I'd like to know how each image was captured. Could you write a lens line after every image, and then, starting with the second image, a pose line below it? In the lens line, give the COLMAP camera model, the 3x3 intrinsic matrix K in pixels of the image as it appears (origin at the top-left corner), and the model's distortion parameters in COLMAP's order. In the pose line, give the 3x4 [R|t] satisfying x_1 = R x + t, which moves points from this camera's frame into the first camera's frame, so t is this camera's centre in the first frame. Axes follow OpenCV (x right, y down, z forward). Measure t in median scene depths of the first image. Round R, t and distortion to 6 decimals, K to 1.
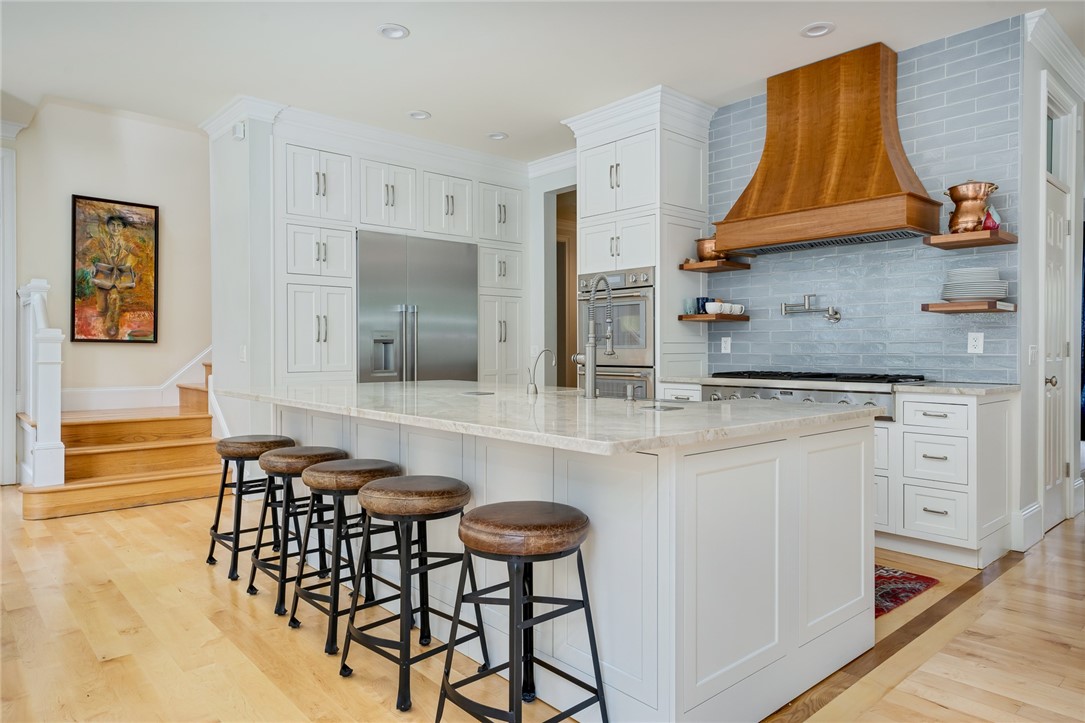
lens RADIAL K [[699.1, 0, 544.1], [0, 699.1, 357.2], [0, 0, 1]] dist [0.017103, -0.001567]
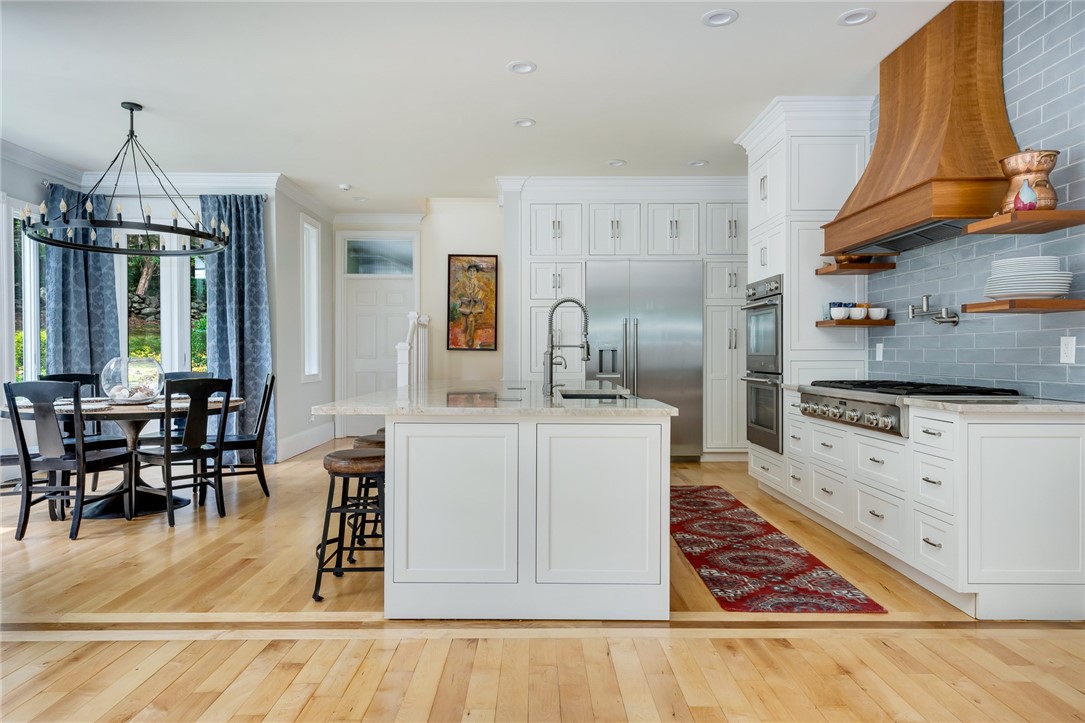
lens RADIAL K [[715.0, 0, 542.1], [0, 715.0, 360.0], [0, 0, 1]] dist [0.011902, 0.003742]
pose [[0.724463, 0.007551, -0.689272, 0.547454], [-0.010614, 0.999944, -0.000202, -0.001988], [0.689231, 0.007462, 0.724503, 0.011561]]
